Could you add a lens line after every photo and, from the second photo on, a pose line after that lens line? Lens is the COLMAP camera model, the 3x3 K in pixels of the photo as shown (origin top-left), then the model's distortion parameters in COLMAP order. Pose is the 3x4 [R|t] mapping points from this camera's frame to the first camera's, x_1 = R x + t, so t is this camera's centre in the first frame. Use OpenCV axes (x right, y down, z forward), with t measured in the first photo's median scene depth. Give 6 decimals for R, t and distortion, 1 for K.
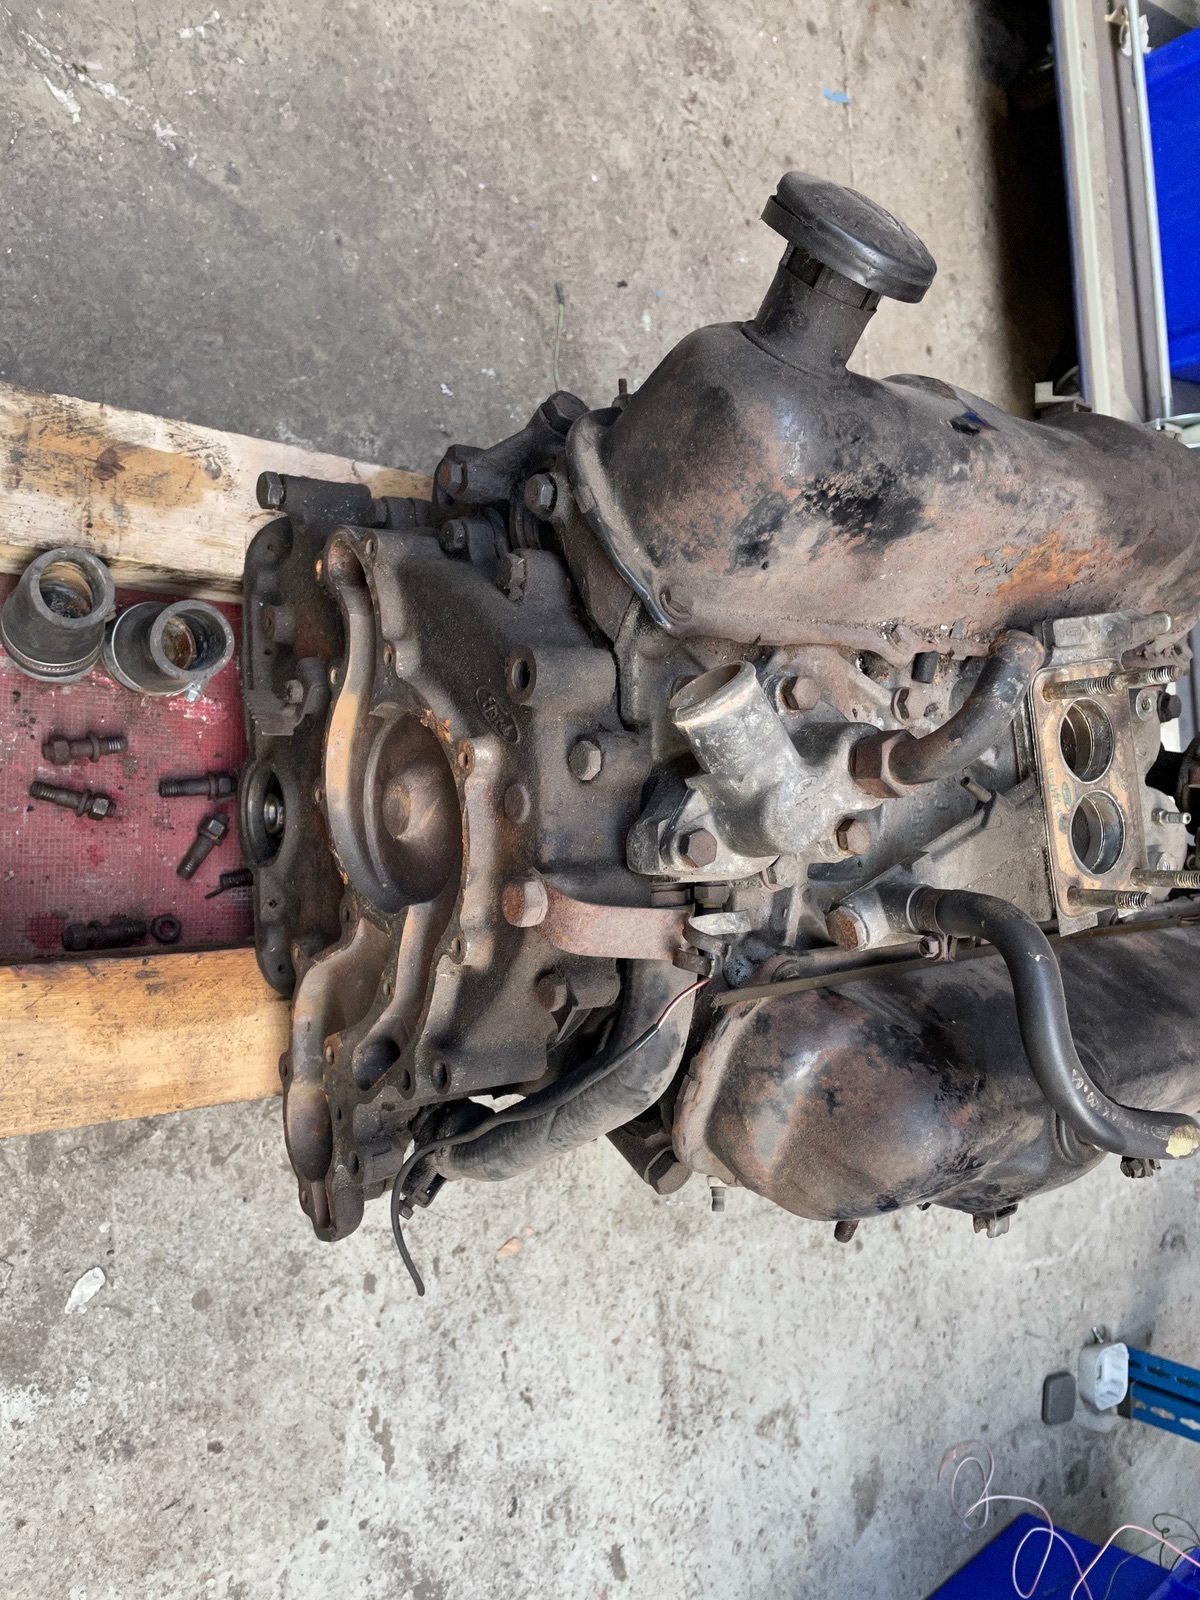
lens RADIAL K [[1219.1, 0, 593.6], [0, 1219.1, 803.5], [0, 0, 1]] dist [0.020320, -0.054474]
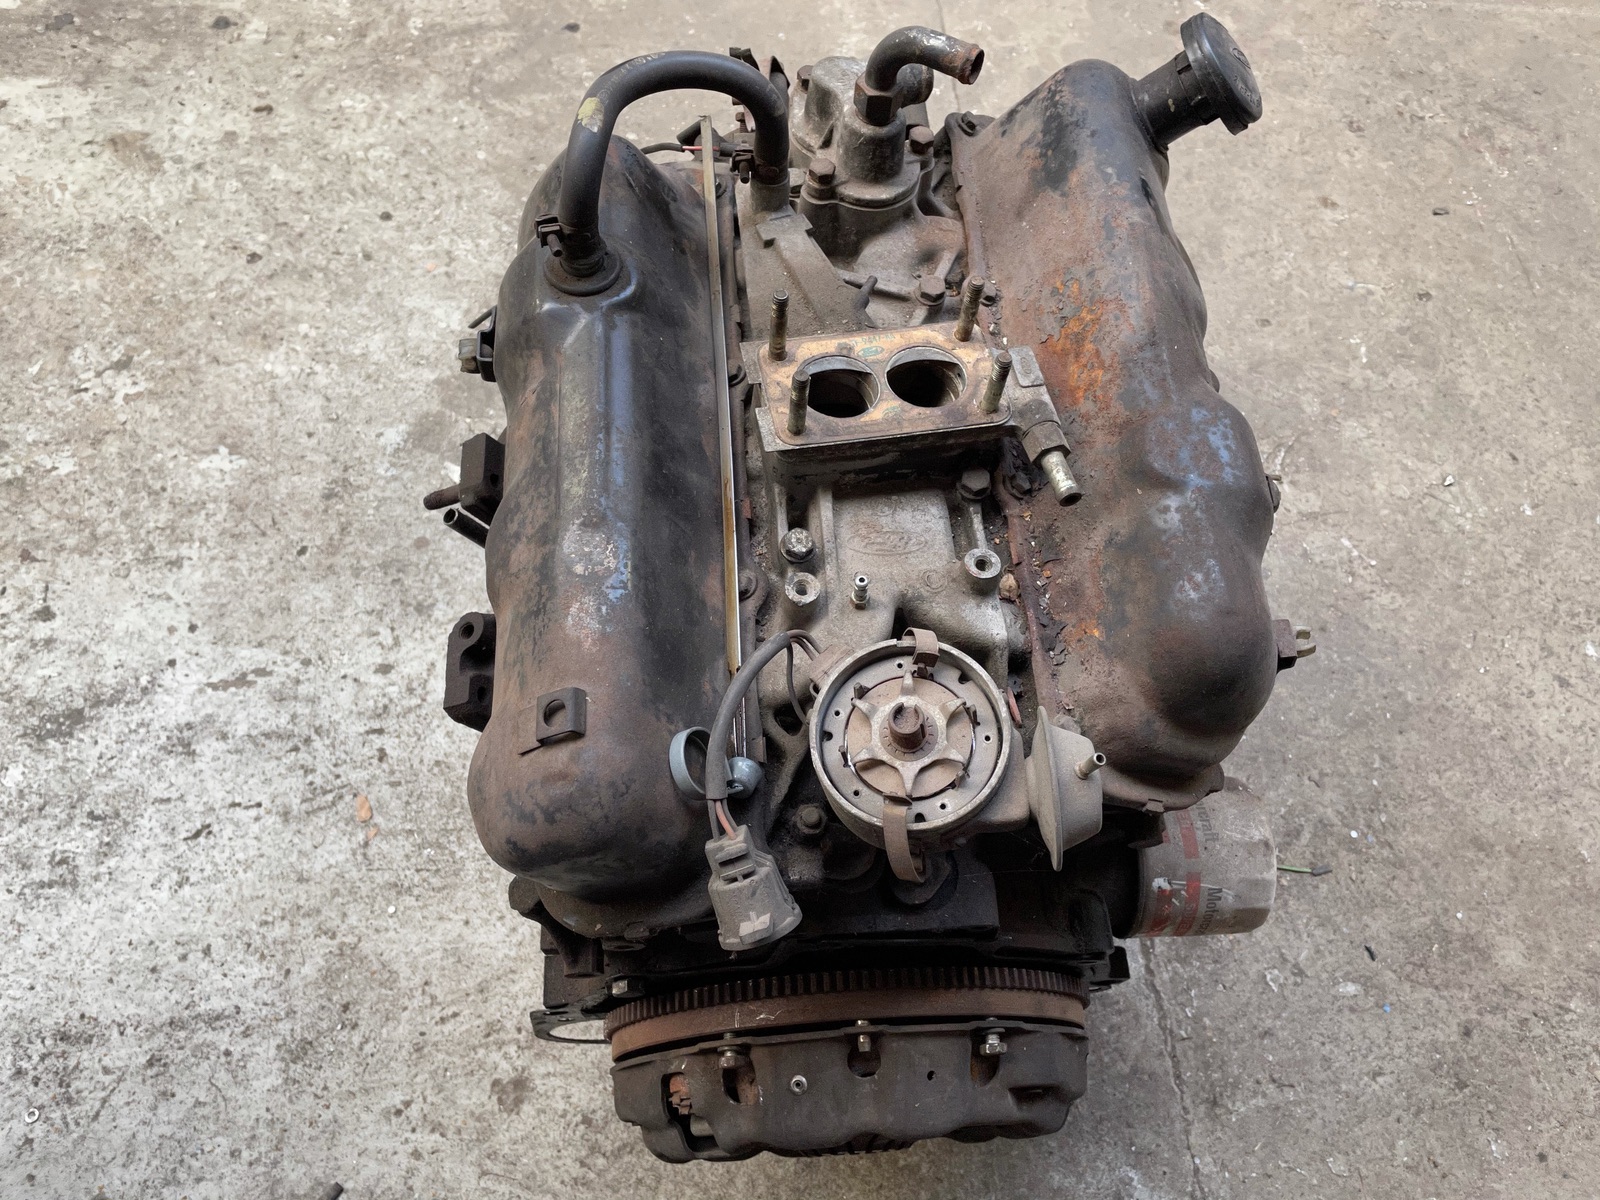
lens RADIAL K [[1219.1, 0, 795.9], [0, 1219.1, 601.0], [0, 0, 1]] dist [0.020320, -0.054474]
pose [[0.053880, 0.446913, -0.892953, 0.833467], [-0.998136, -0.001579, -0.061016, 0.074176], [-0.028679, 0.894576, 0.445995, 0.413104]]
